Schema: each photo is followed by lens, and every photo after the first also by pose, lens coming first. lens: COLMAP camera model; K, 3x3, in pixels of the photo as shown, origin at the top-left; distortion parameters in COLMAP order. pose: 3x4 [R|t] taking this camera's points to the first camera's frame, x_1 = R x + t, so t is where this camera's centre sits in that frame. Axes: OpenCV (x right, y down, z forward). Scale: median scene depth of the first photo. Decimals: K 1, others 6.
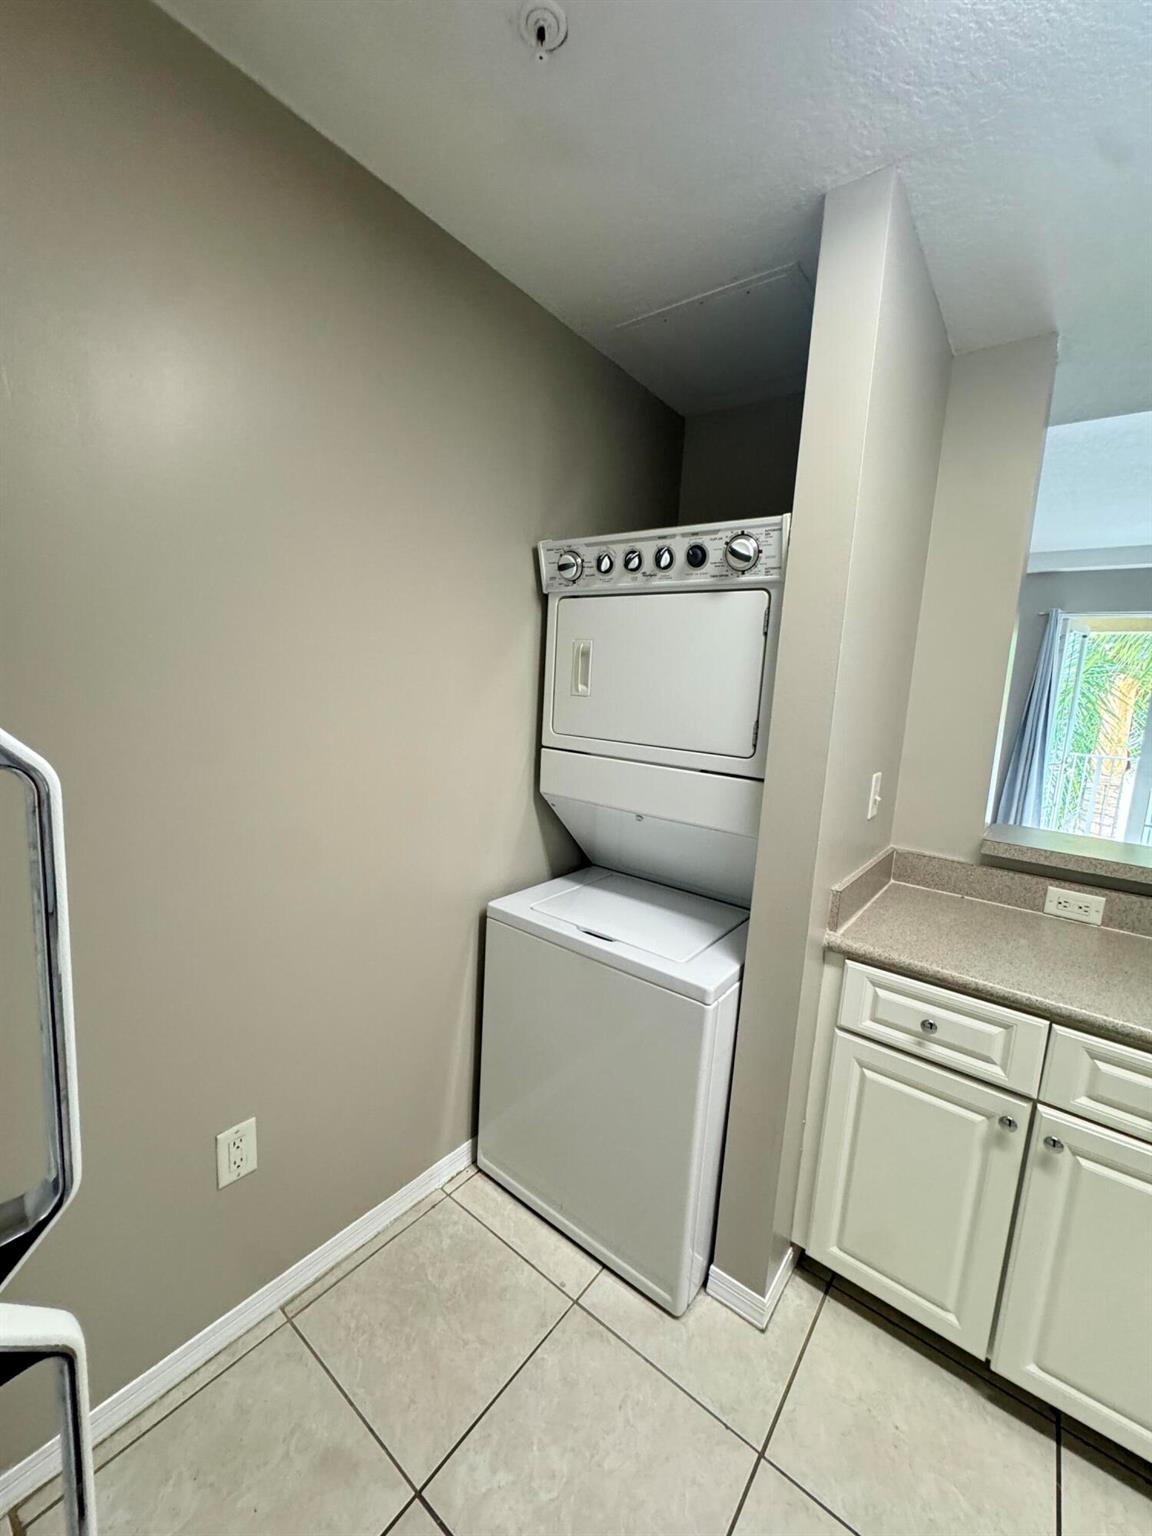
lens RADIAL K [[613.8, 0, 576.0], [0, 613.8, 768.0], [0, 0, 1]] dist [-0.000395, -0.000214]
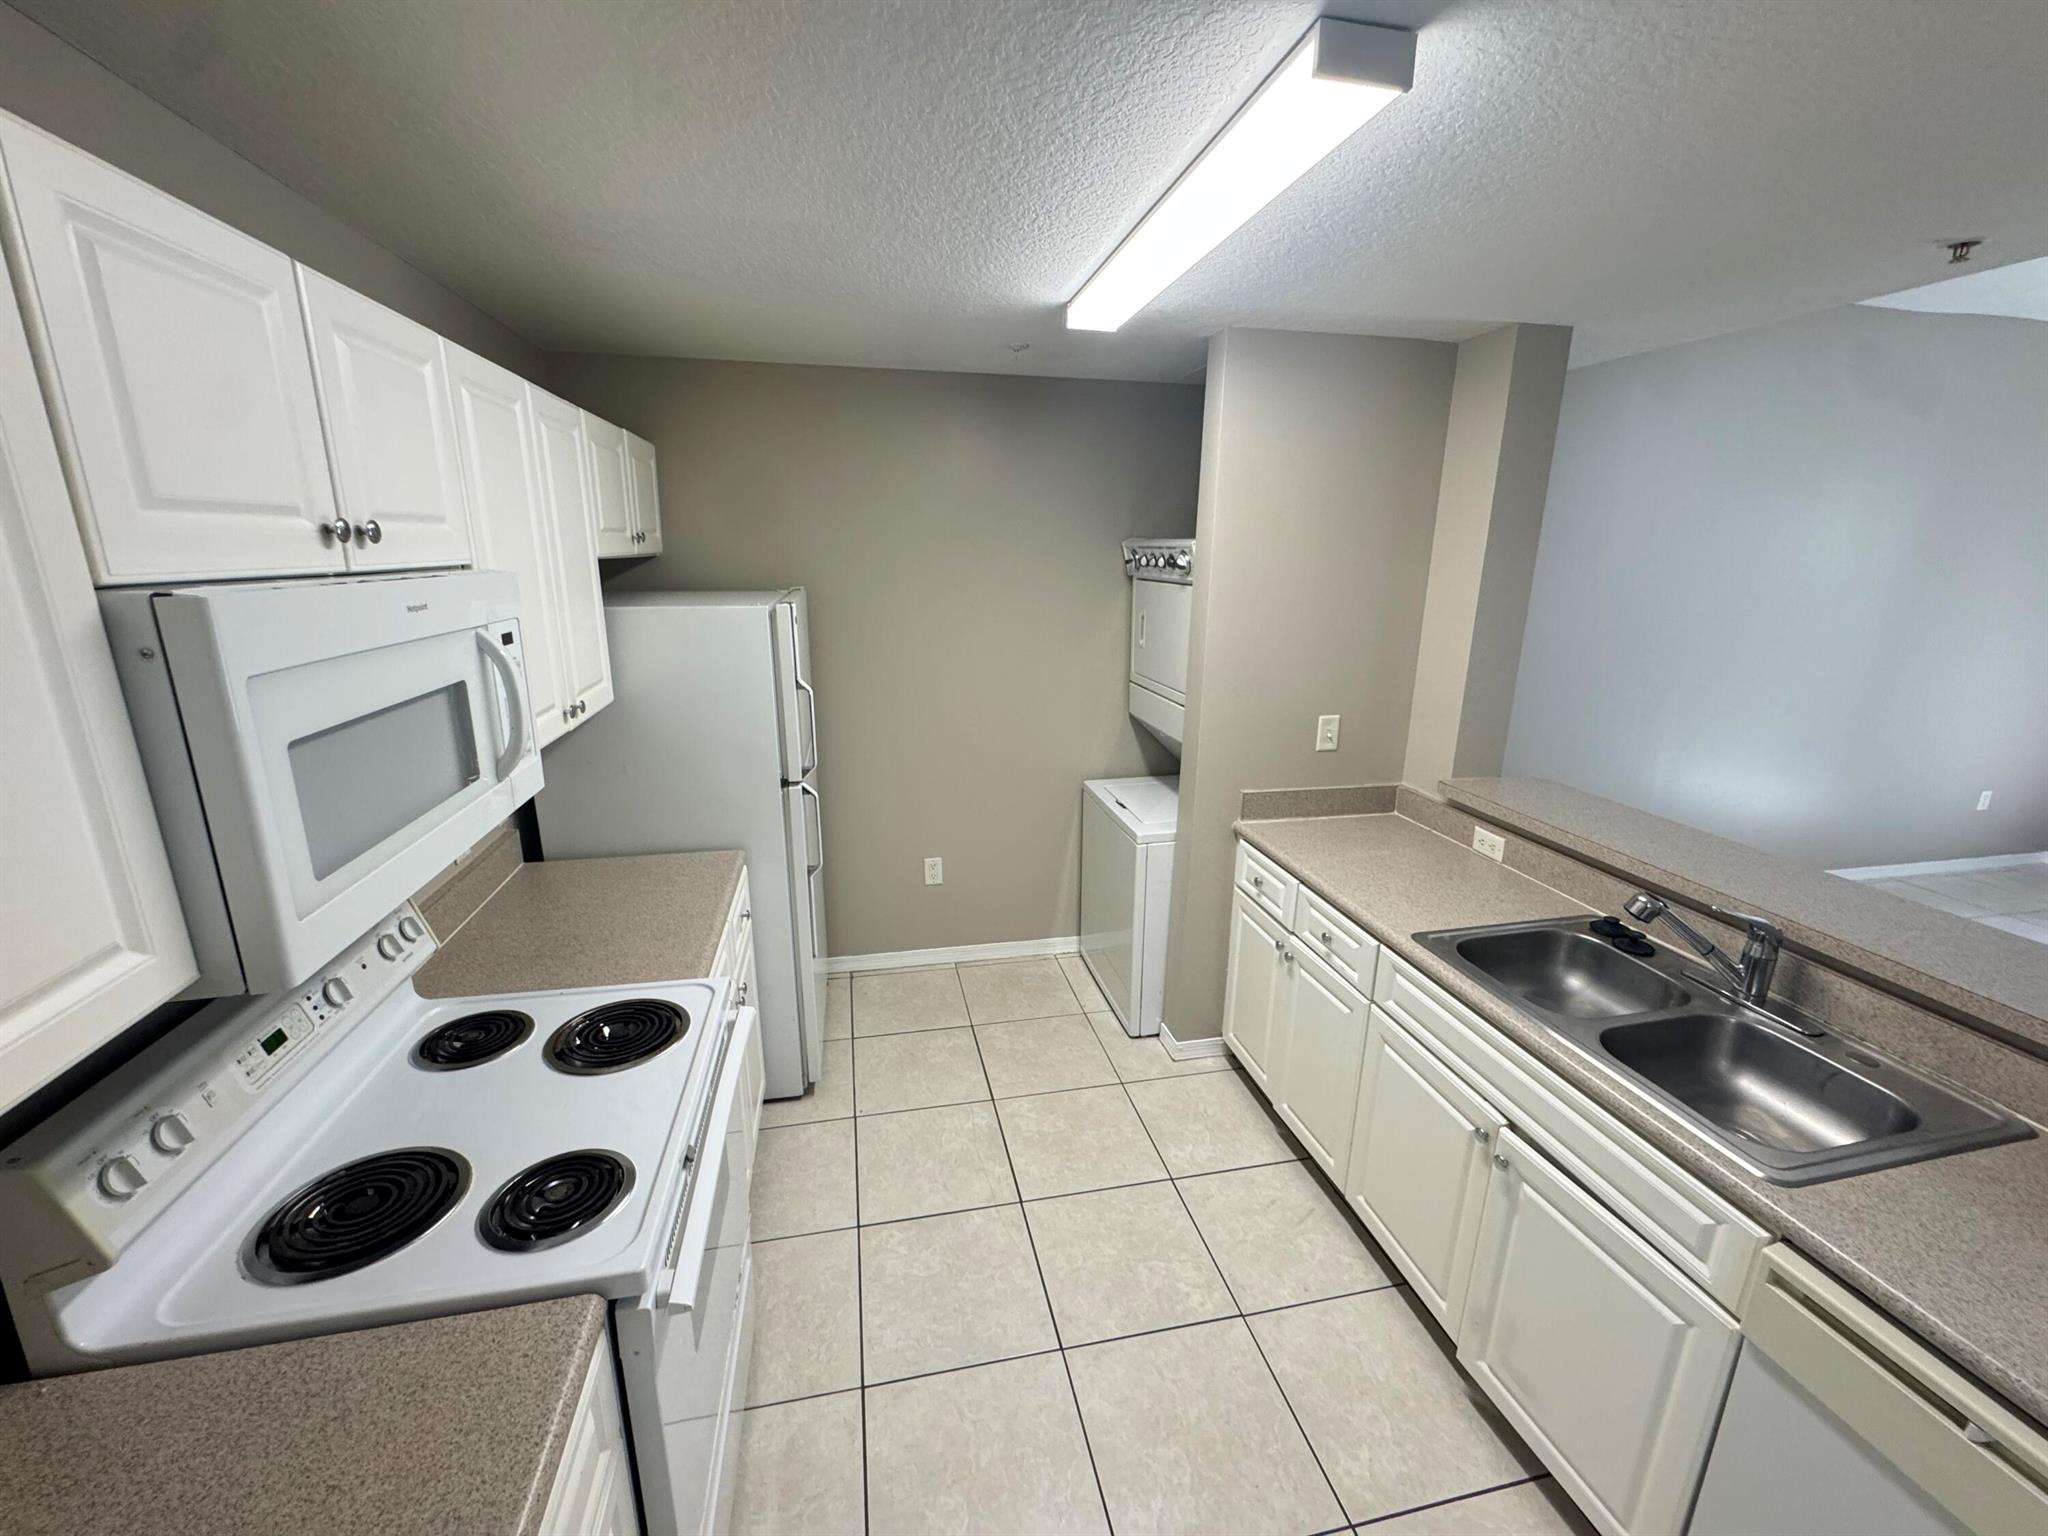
lens RADIAL K [[818.4, 0, 1018.6], [0, 818.4, 768.1], [0, 0, 1]] dist [-0.000395, -0.000214]
pose [[0.764544, 0.115301, -0.634176, 1.126021], [-0.048621, 0.991384, 0.121630, -0.061304], [0.642736, -0.062157, 0.763562, -0.742140]]
